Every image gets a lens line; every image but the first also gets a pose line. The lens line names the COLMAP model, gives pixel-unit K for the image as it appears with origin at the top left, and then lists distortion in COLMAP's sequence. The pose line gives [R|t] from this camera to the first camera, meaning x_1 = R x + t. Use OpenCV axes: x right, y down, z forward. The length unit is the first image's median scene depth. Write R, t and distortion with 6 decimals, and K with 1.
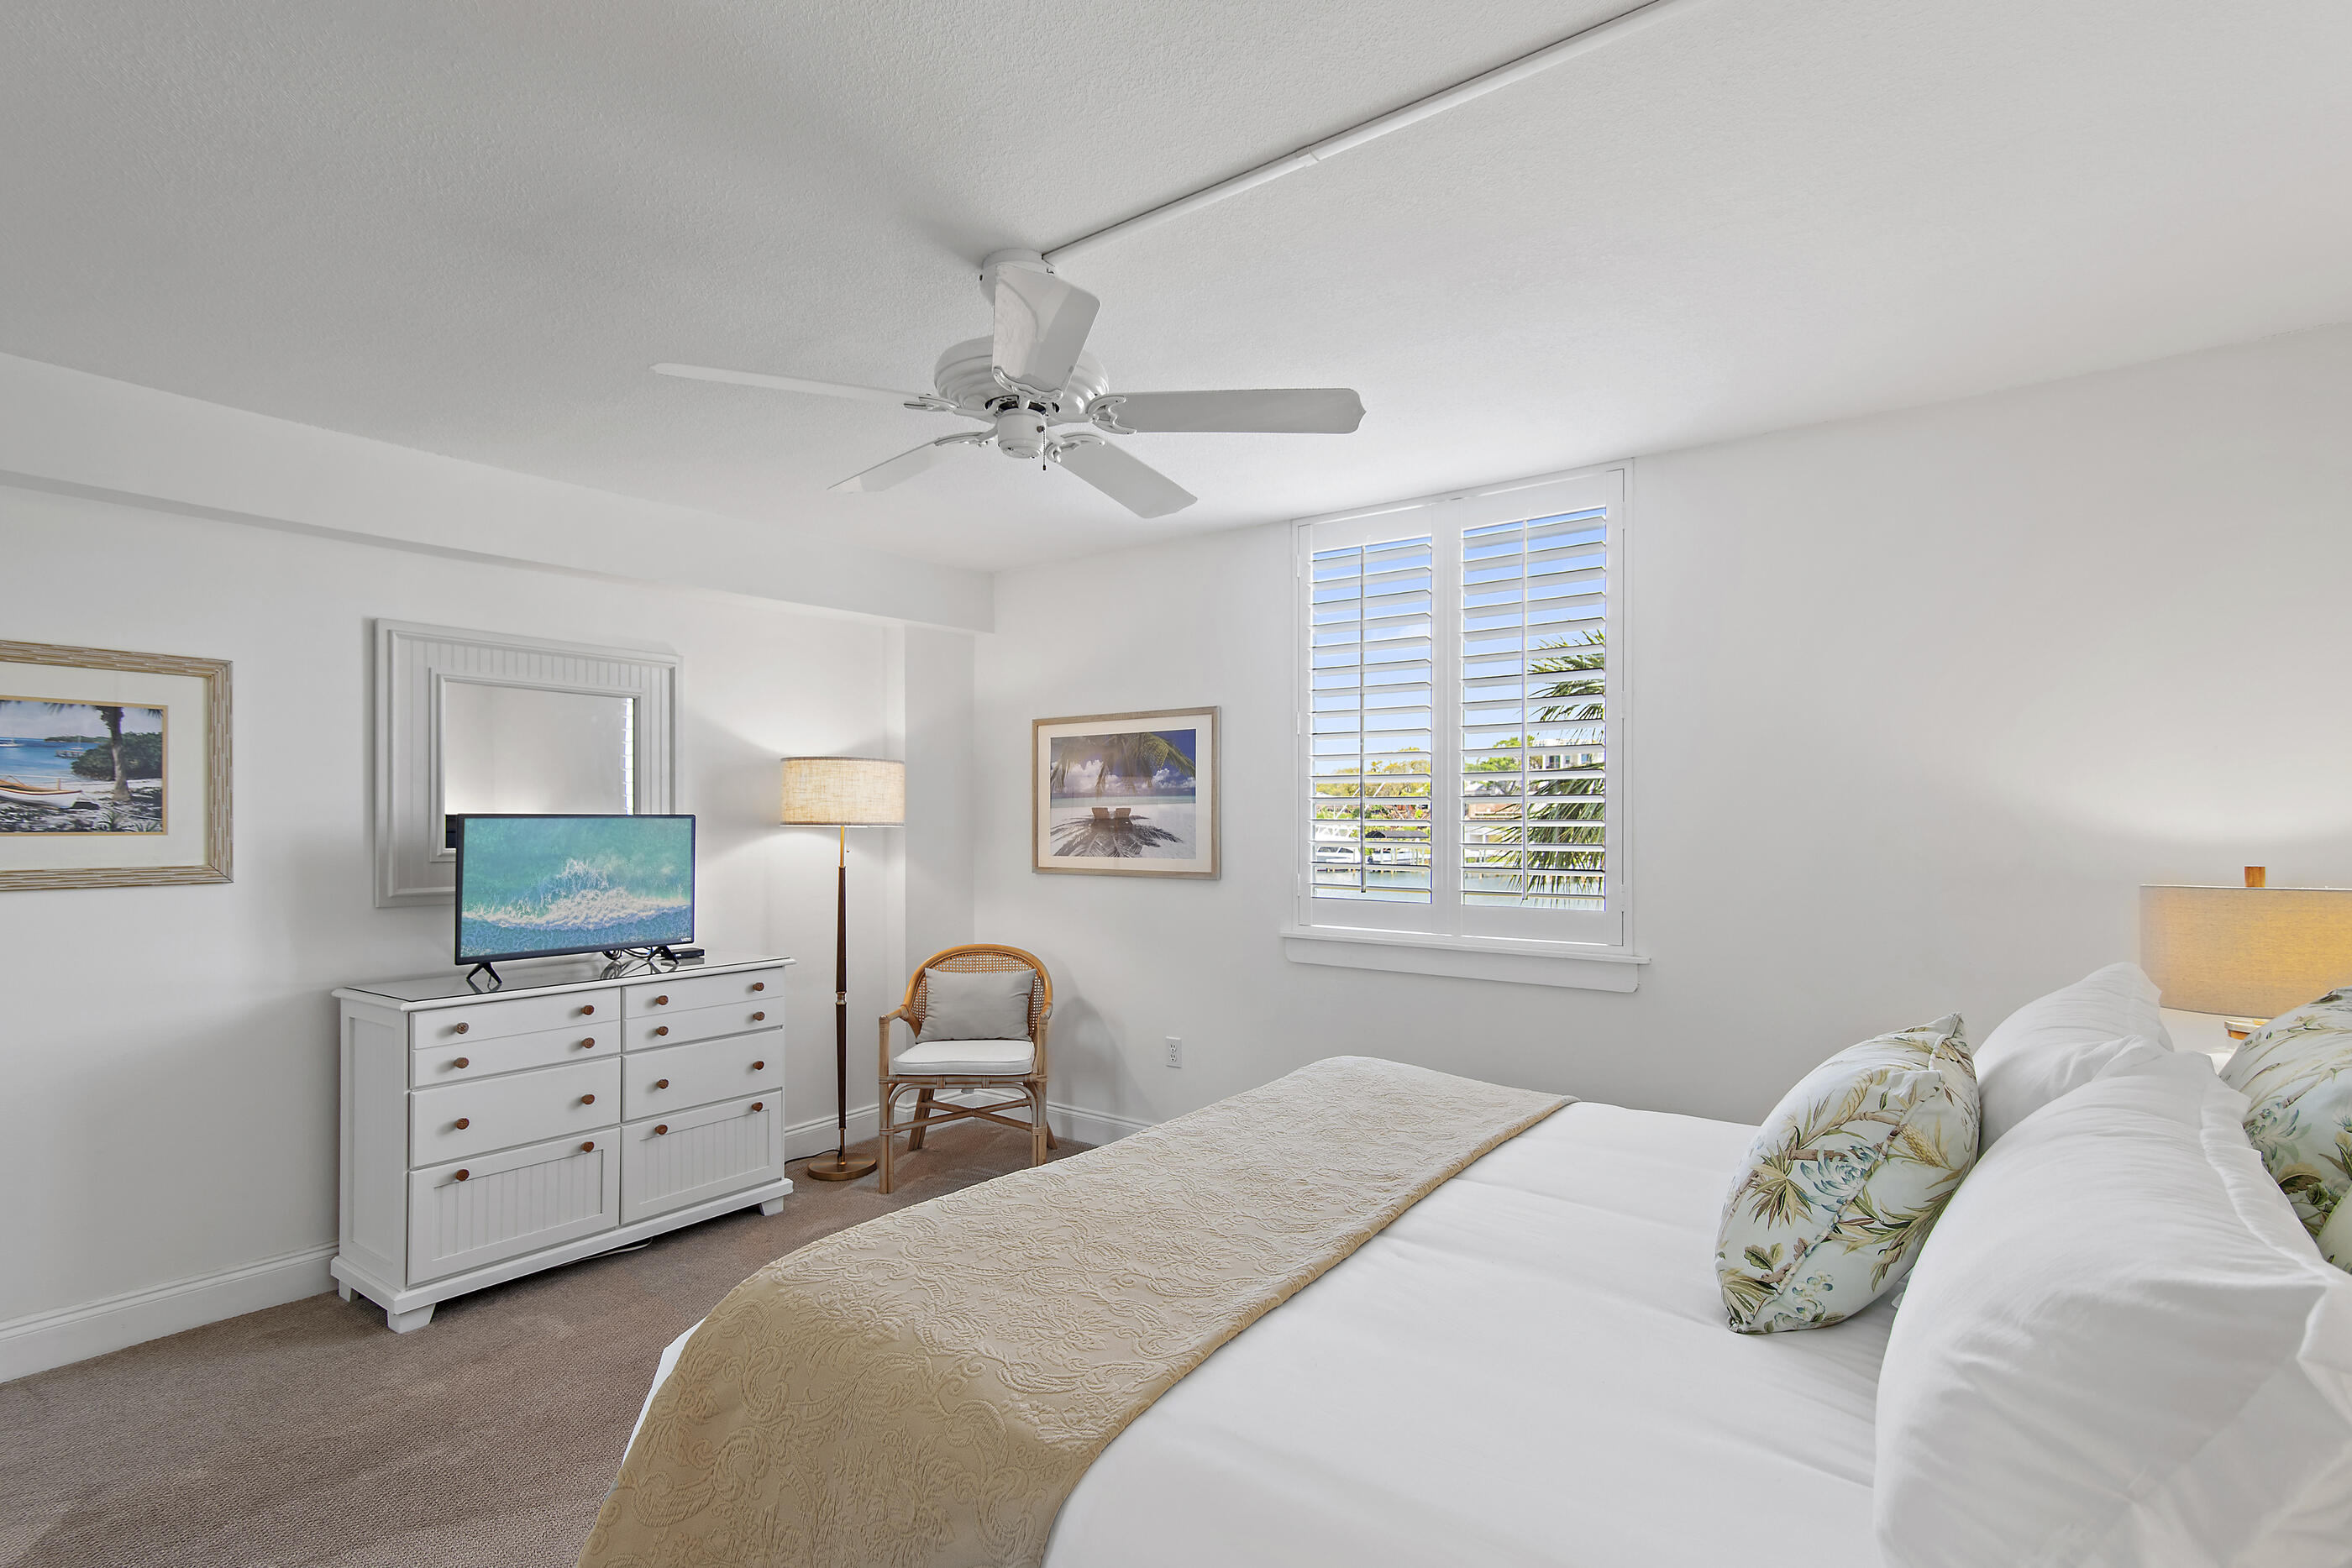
lens RADIAL K [[1150.9, 0, 1168.3], [0, 1150.9, 800.2], [0, 0, 1]] dist [0.001213, 0.000184]
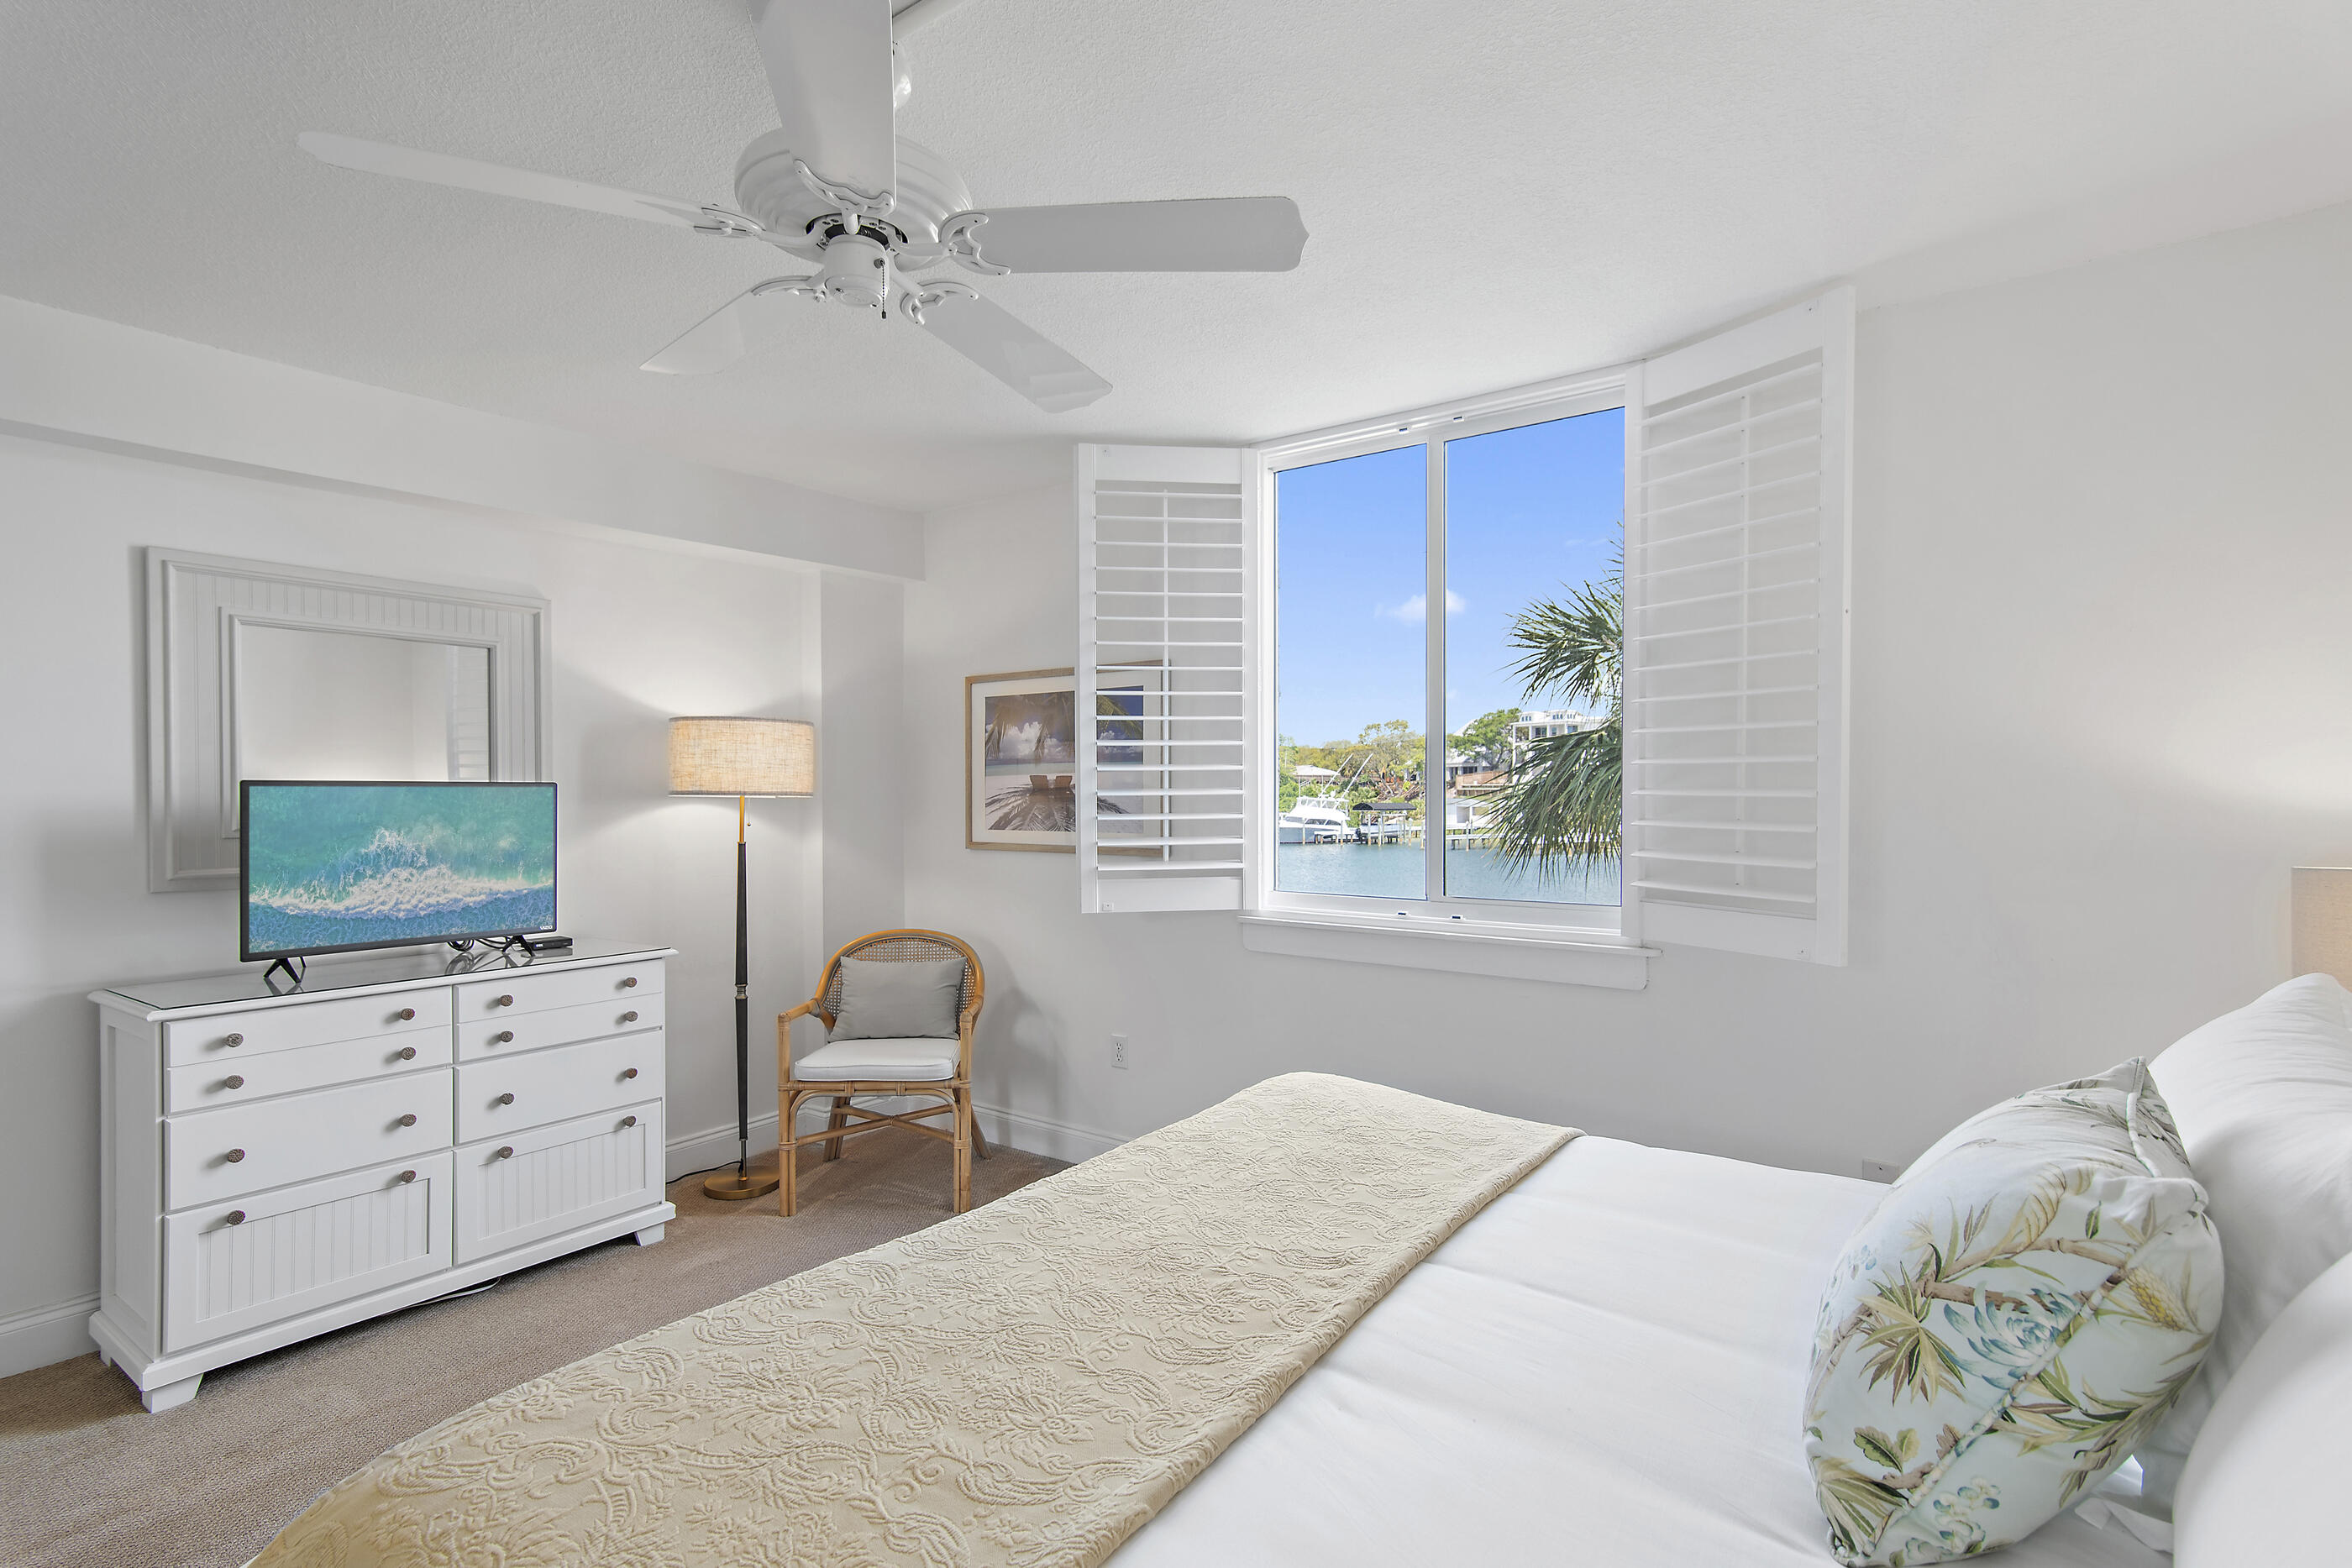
lens RADIAL K [[1161.3, 0, 1176.0], [0, 1161.3, 784.0], [0, 0, 1]] dist [0.005216, 0.000824]
pose [[0.999816, 0.000144, 0.019159, 0.042234], [-0.000339, 0.999948, 0.010167, 0.005565], [-0.019157, -0.010172, 0.999765, 0.146365]]
